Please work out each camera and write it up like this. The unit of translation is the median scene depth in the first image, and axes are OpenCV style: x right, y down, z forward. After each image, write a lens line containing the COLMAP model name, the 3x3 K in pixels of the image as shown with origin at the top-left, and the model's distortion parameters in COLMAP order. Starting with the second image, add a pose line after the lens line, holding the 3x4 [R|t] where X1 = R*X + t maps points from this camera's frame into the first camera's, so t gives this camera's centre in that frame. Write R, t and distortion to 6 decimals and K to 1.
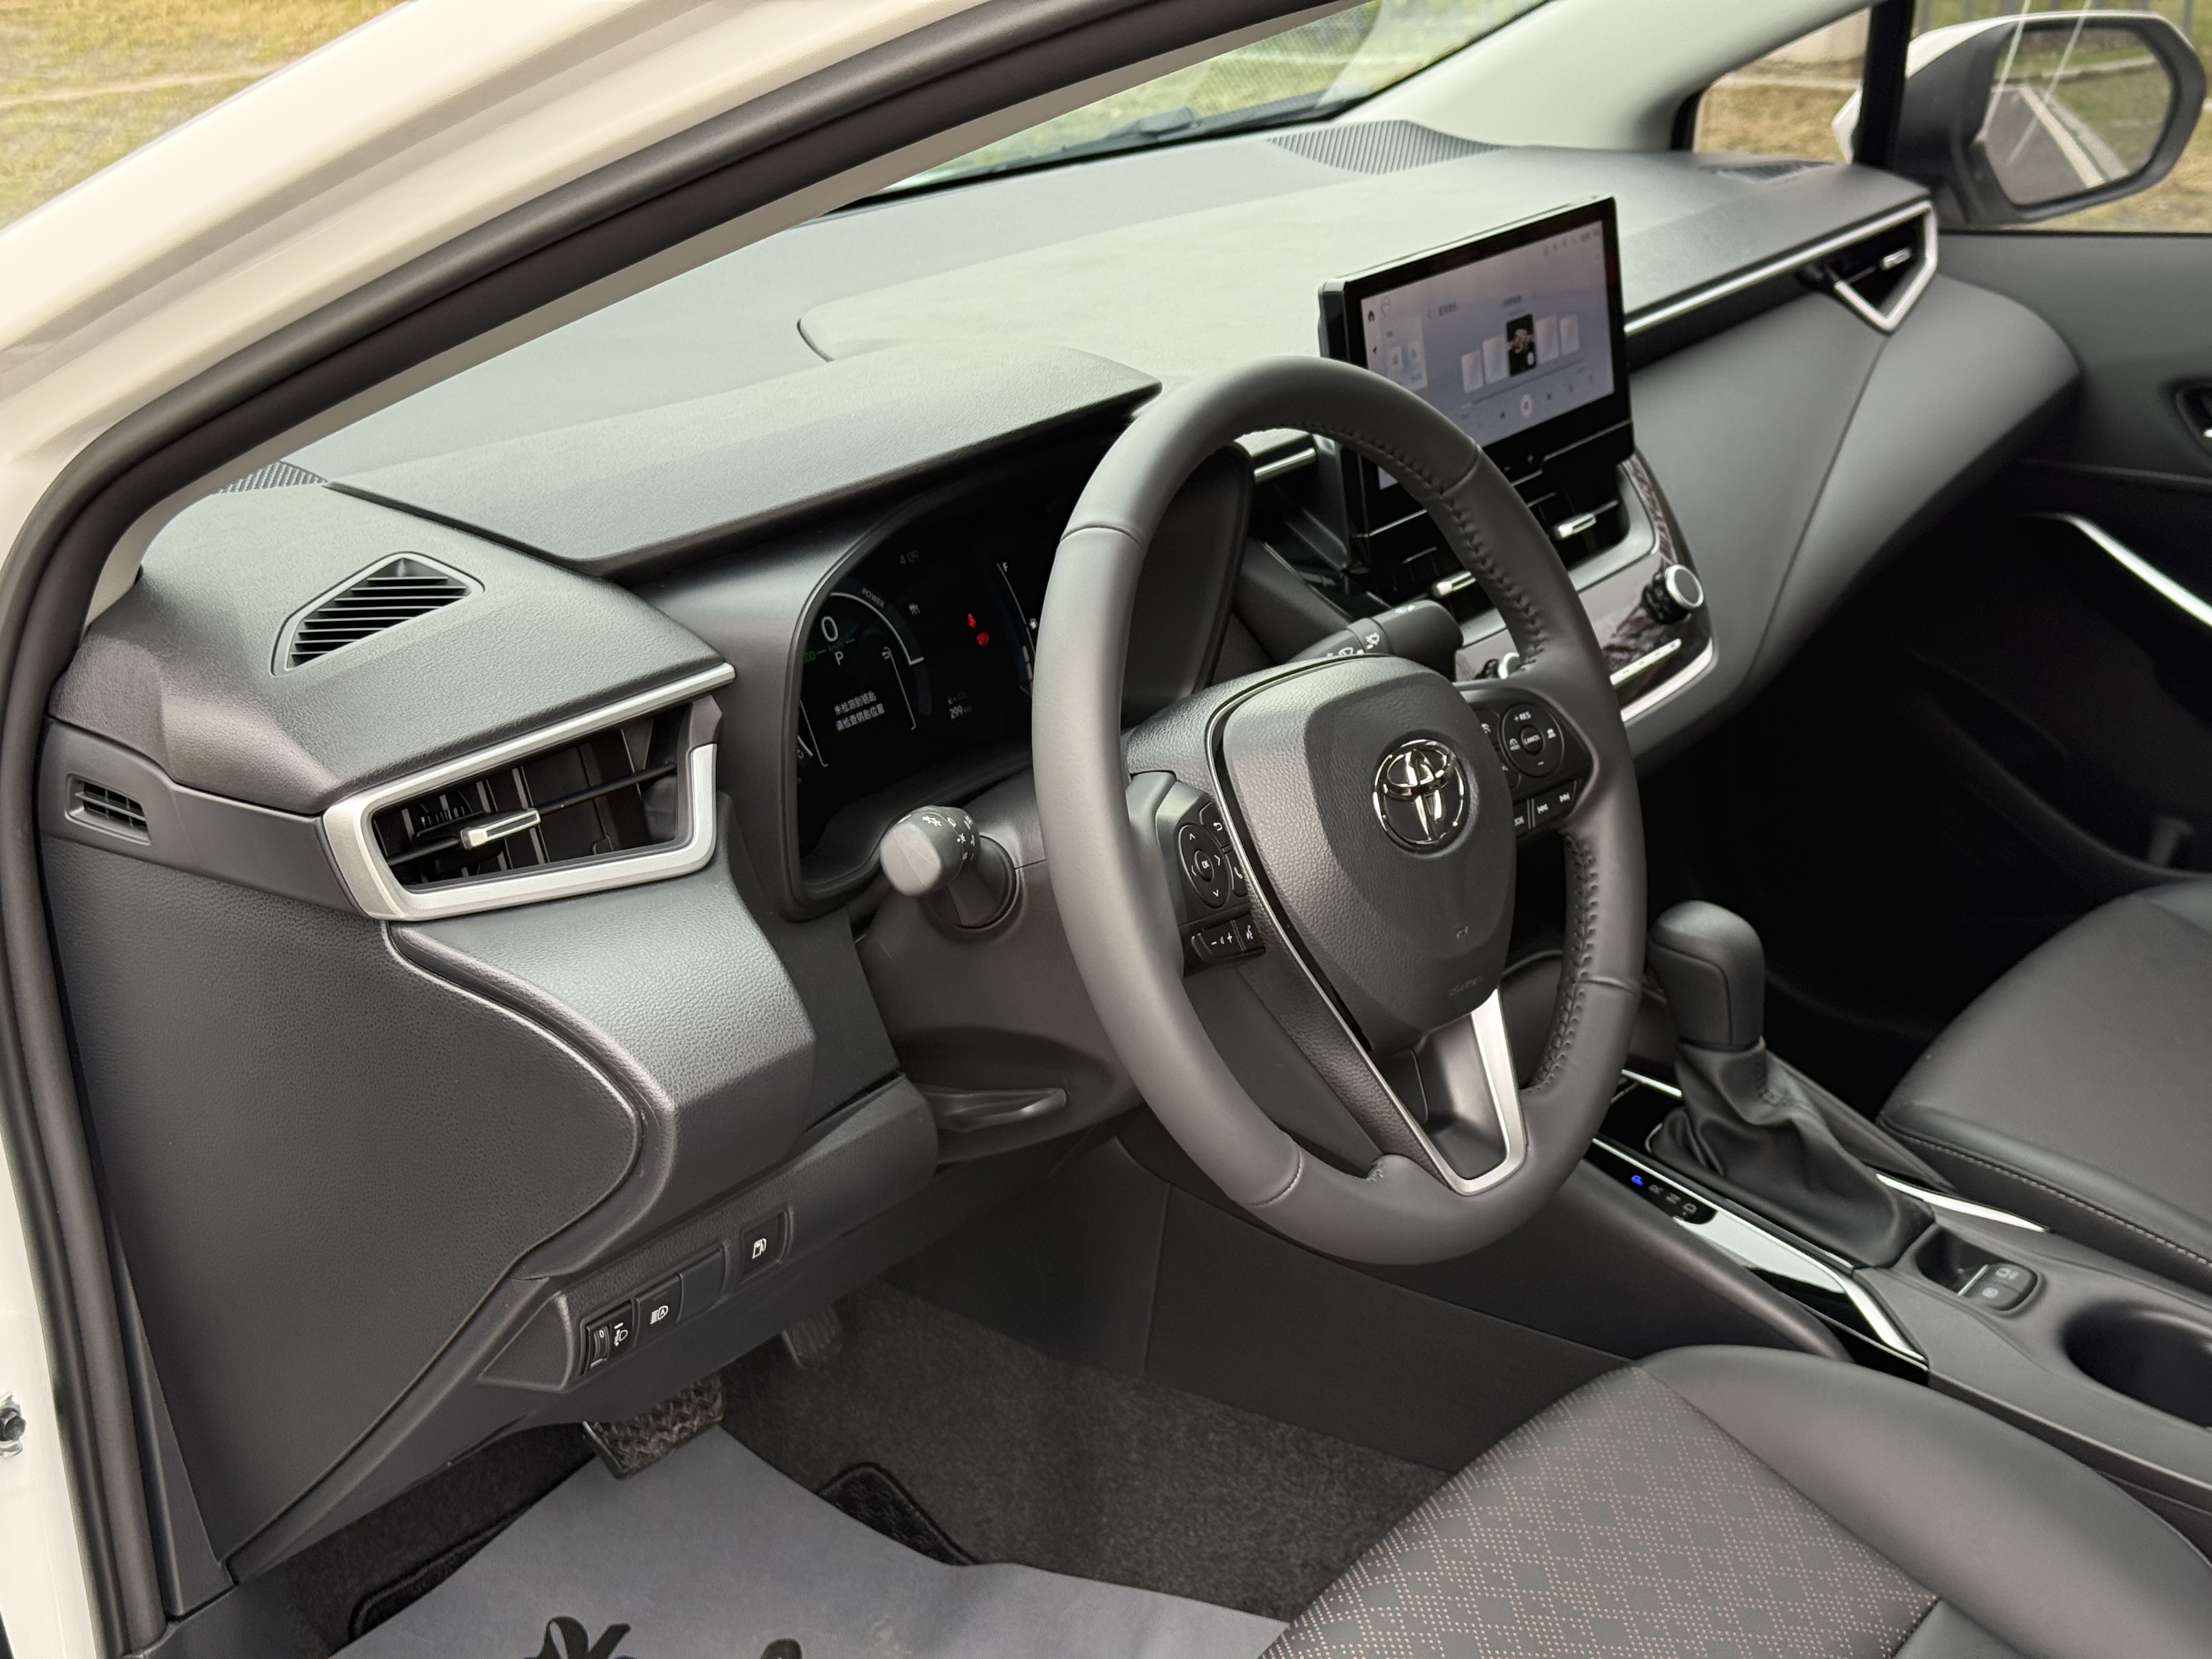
lens RADIAL K [[3071.2, 0, 1102.5], [0, 3071.2, 826.3], [0, 0, 1]] dist [0.144179, 0.000000]
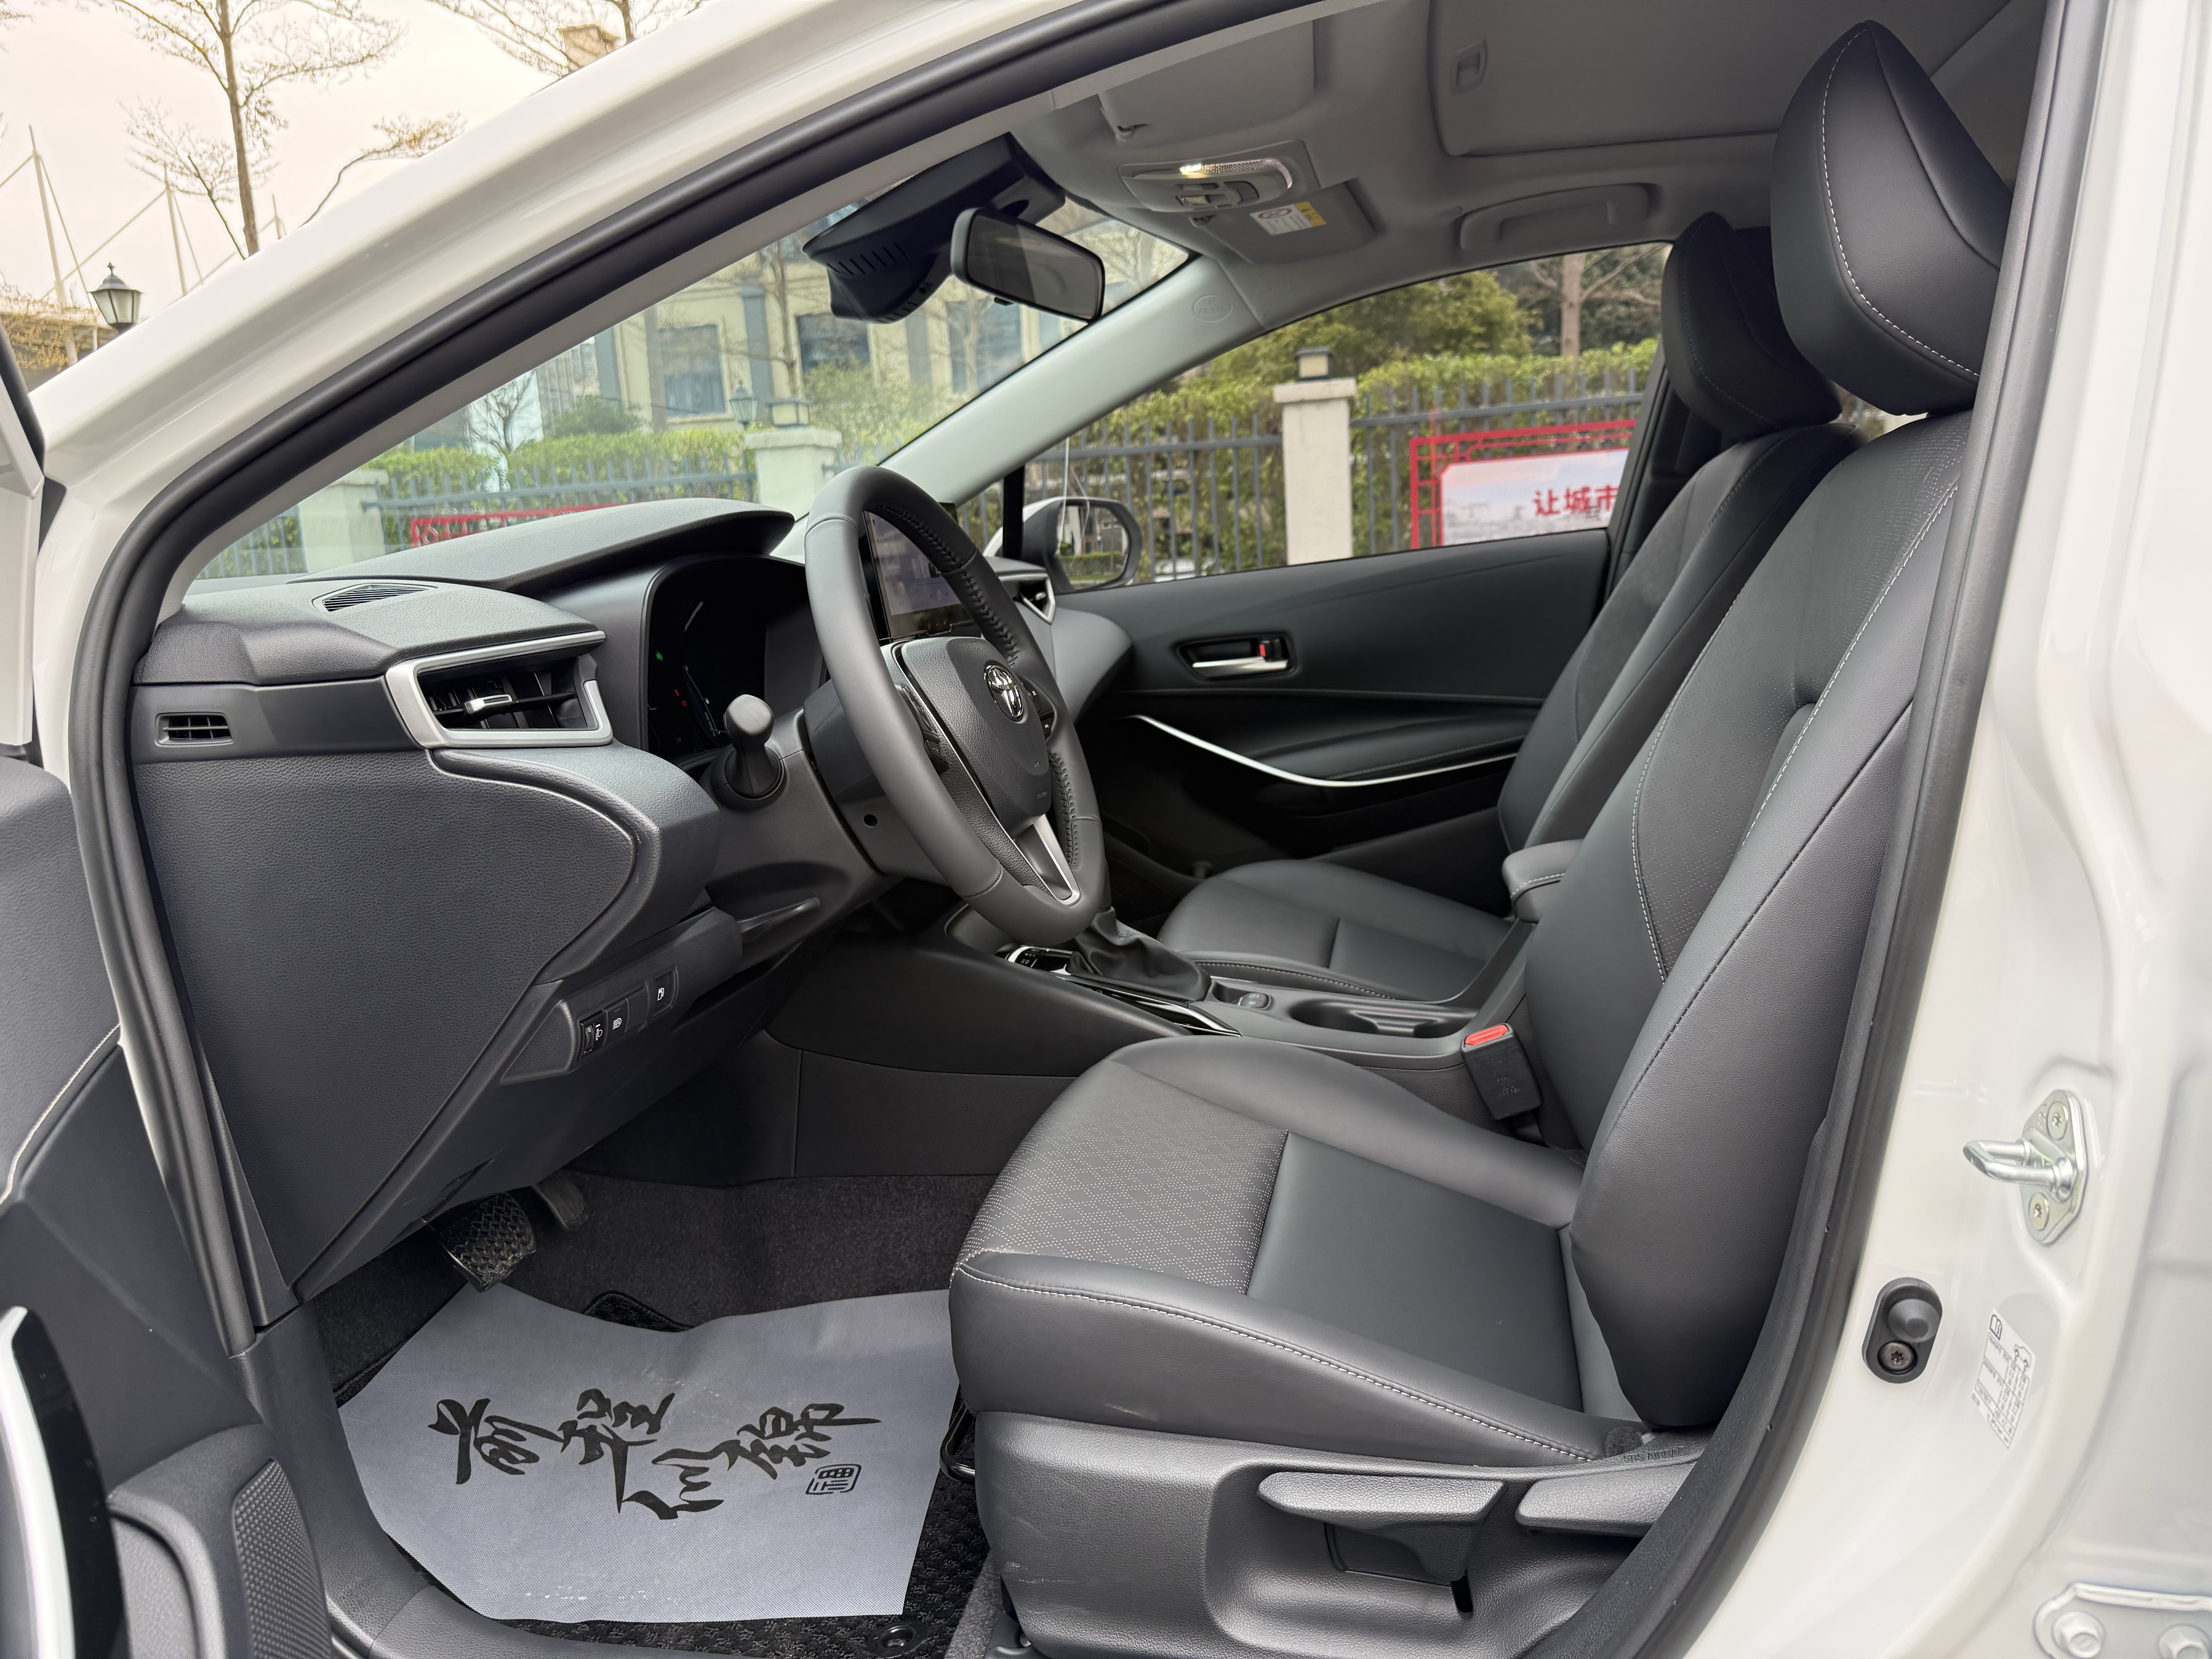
lens RADIAL K [[1528.4, 0, 1112.1], [0, 1528.4, 834.0], [0, 0, 1]] dist [-0.028782, -0.006603]
pose [[0.901713, -0.099654, 0.420693, -0.213451], [0.183609, 0.969230, -0.163955, 0.218281], [-0.391410, 0.225083, 0.892264, 0.190248]]
